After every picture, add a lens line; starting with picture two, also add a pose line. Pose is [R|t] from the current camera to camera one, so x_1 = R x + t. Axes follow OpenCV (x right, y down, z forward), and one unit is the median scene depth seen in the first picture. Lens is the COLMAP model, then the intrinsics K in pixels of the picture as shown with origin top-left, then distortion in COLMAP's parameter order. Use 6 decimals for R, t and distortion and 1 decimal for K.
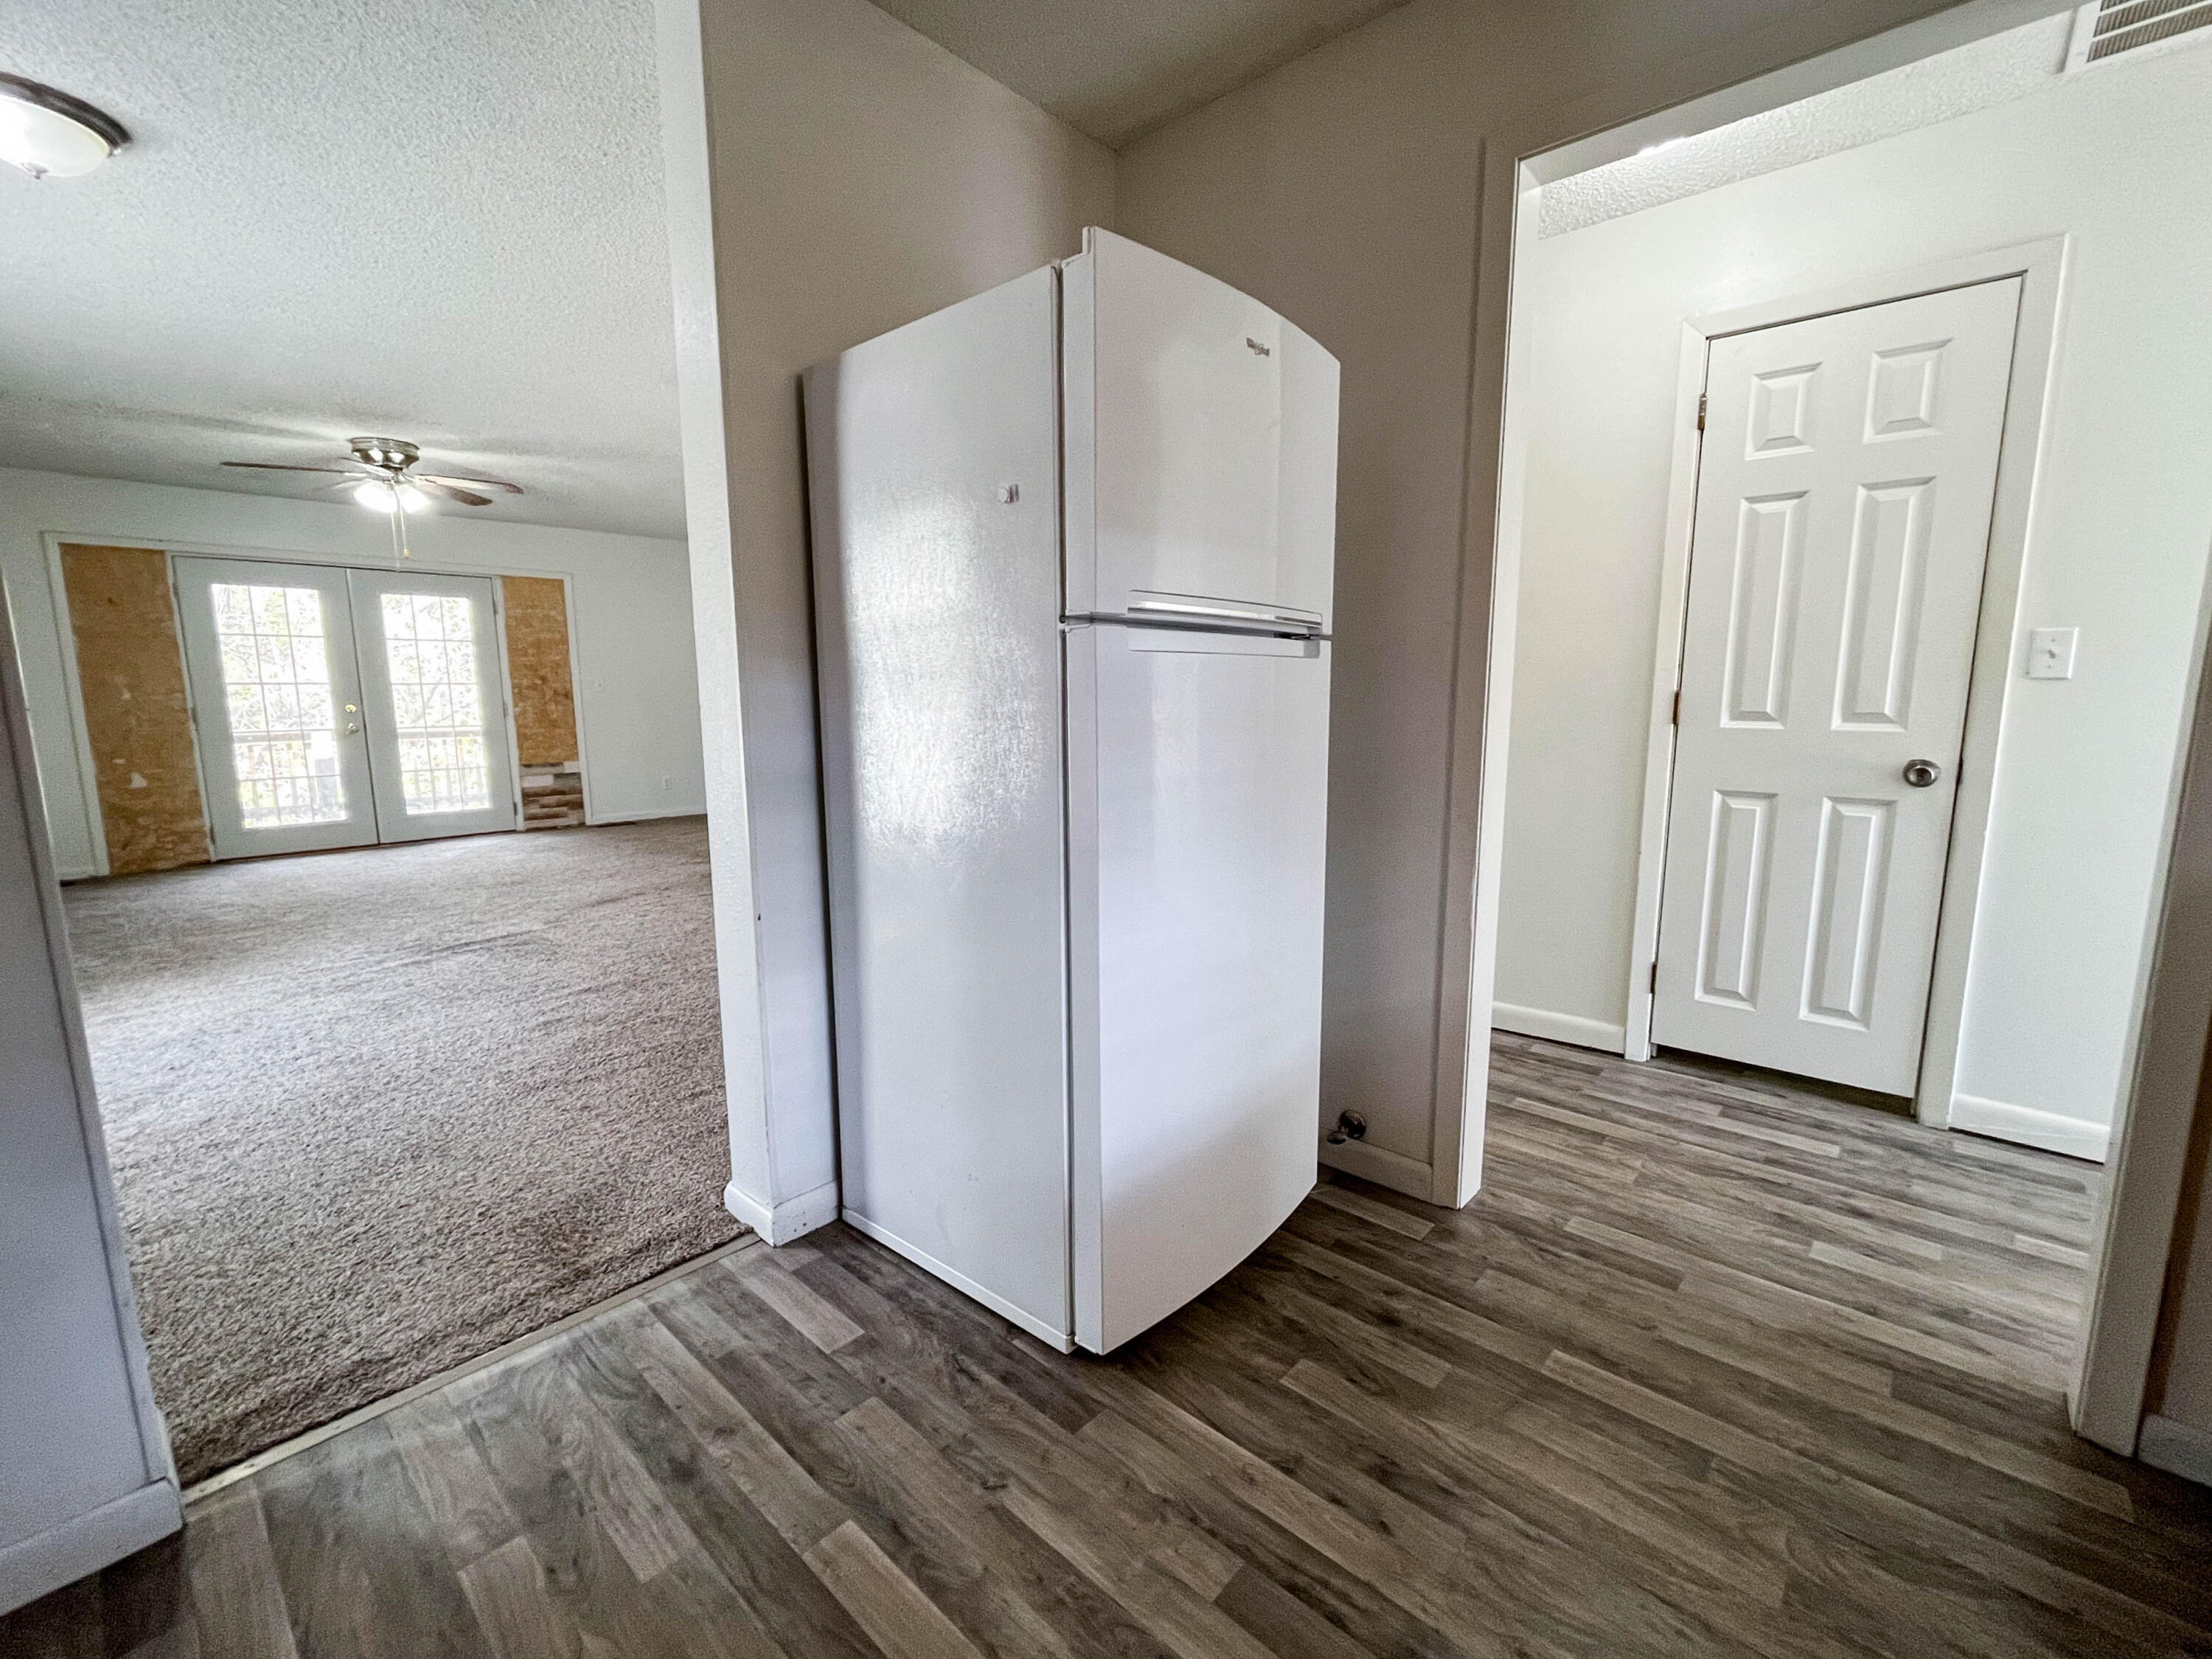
lens RADIAL K [[953.5, 0, 1106.0], [0, 953.5, 829.5], [0, 0, 1]] dist [-0.002416, 0.000230]
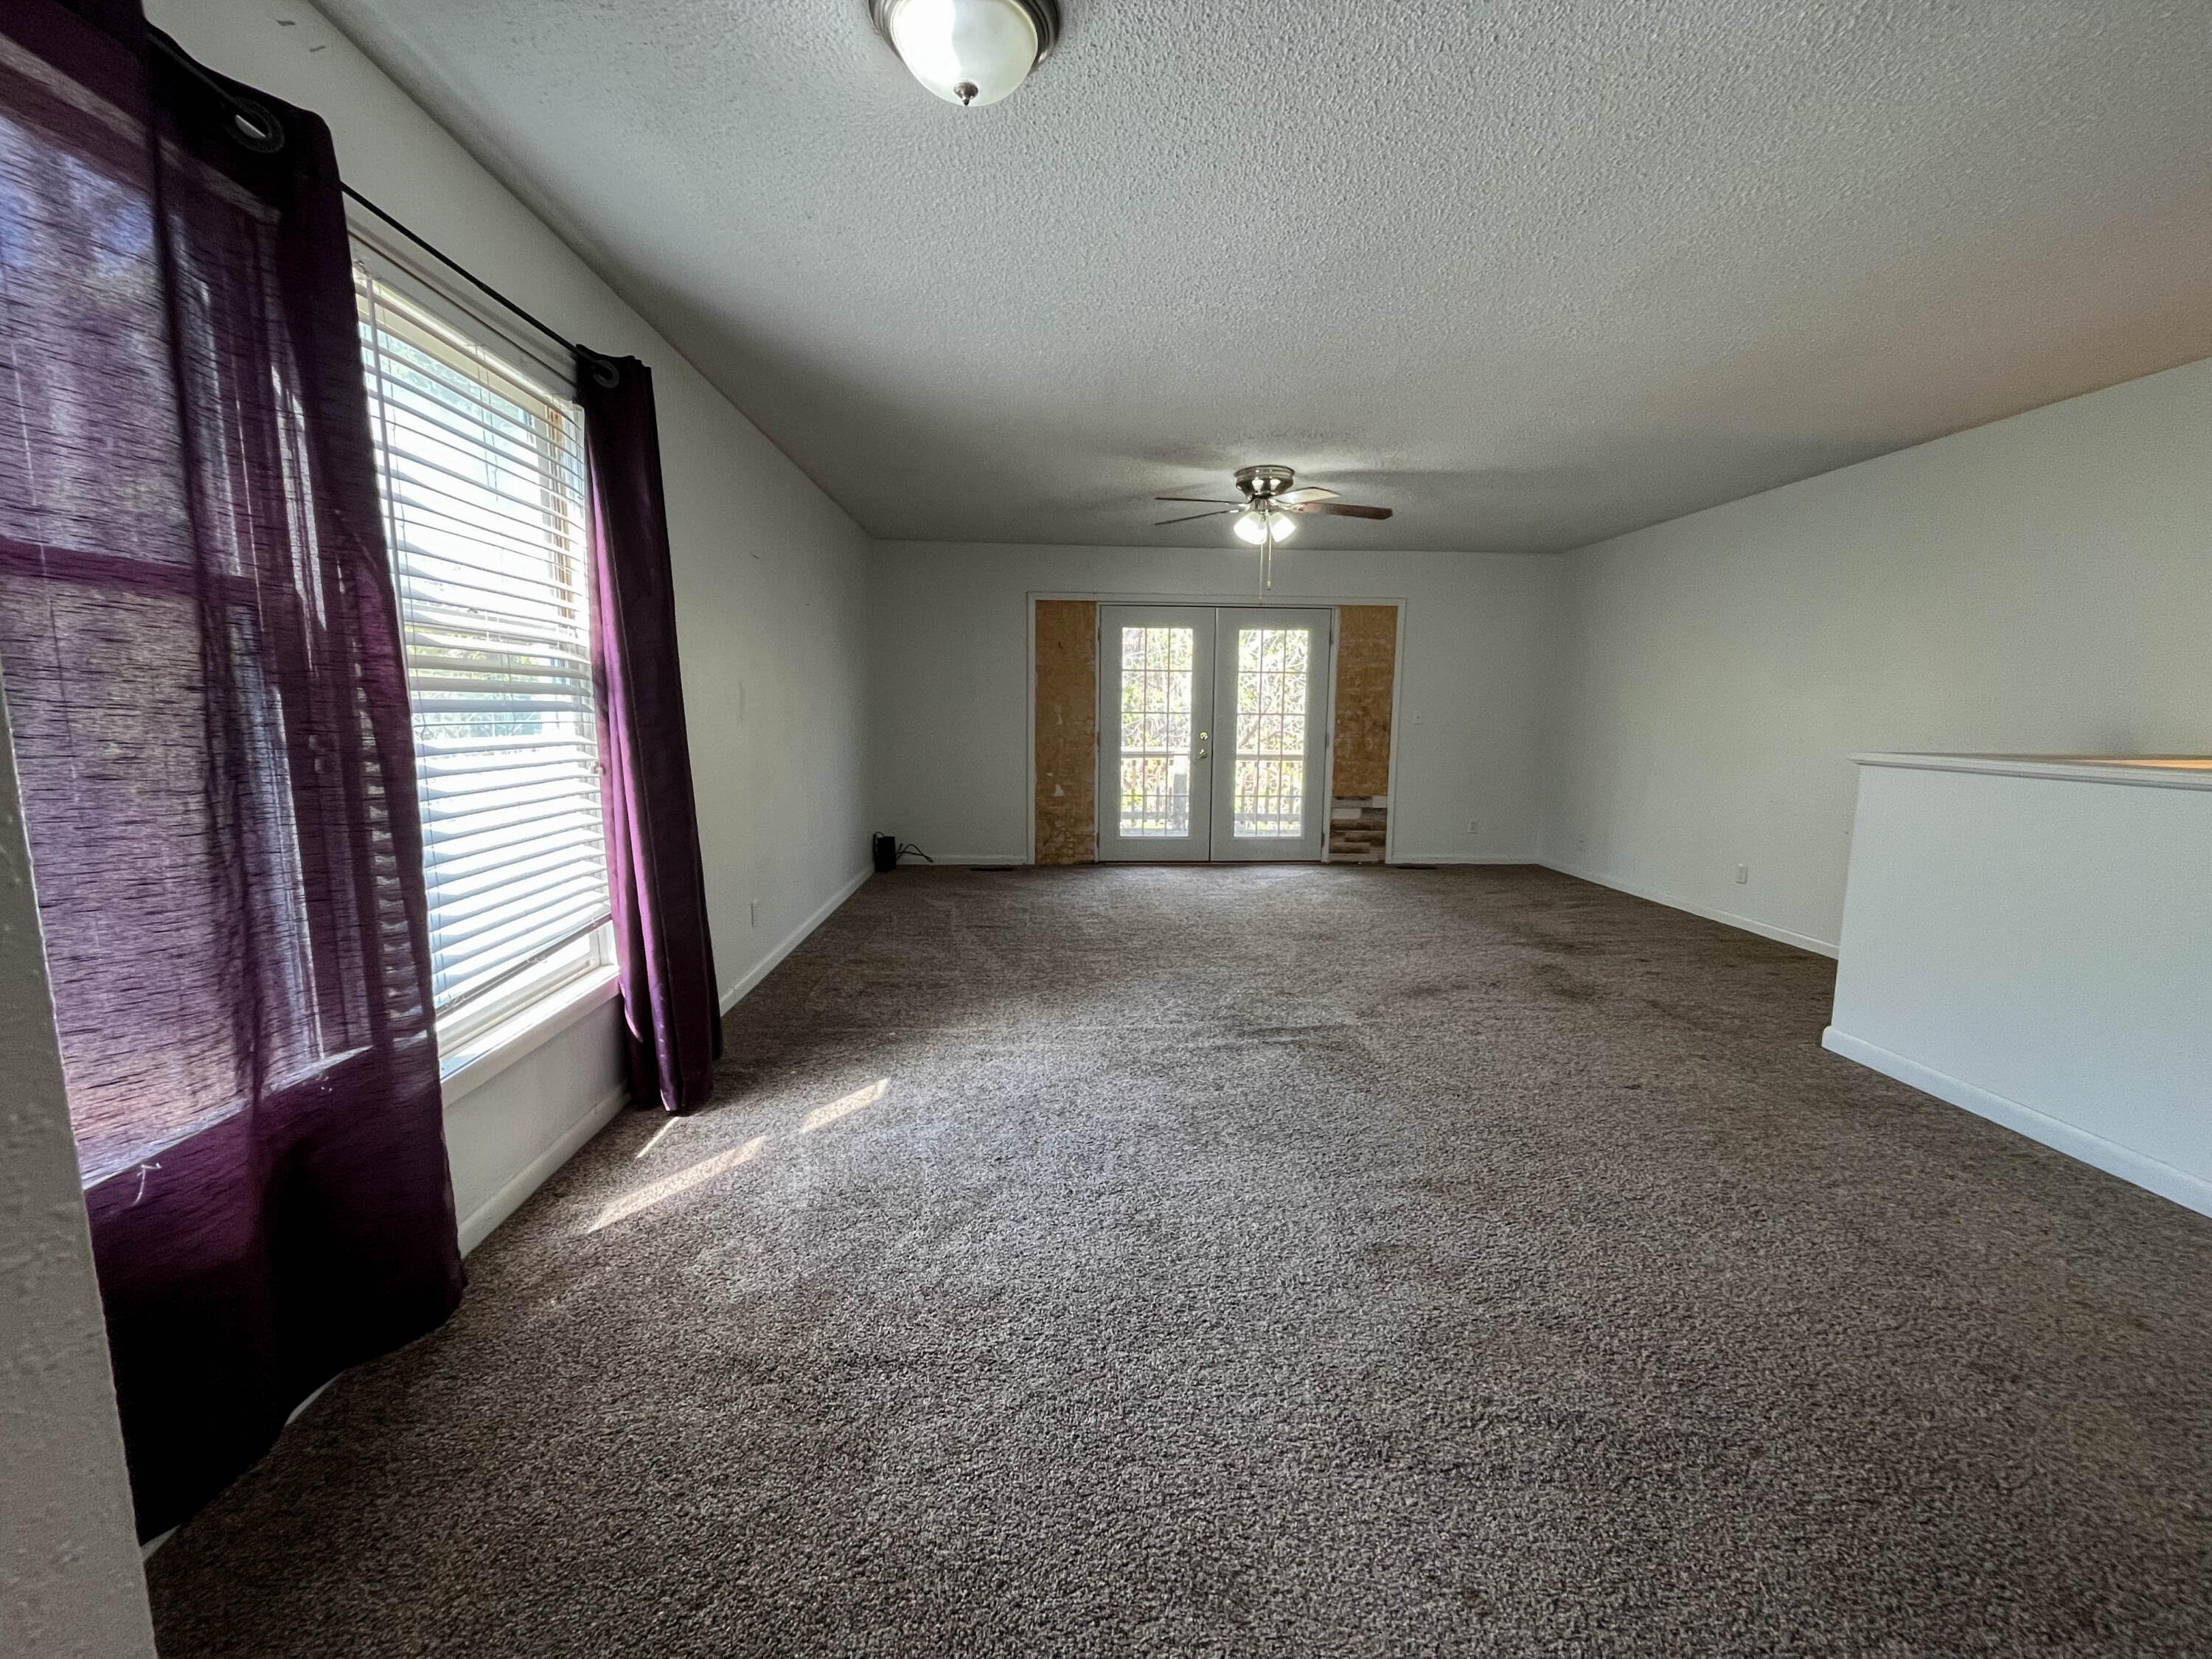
lens RADIAL K [[904.2, 0, 1094.5], [0, 904.2, 834.9], [0, 0, 1]] dist [-0.004932, 0.000155]
pose [[0.706485, 0.110896, -0.698985, -0.158677], [-0.116978, 0.992360, 0.039208, -0.044256], [0.697993, 0.054067, 0.714060, 0.195934]]
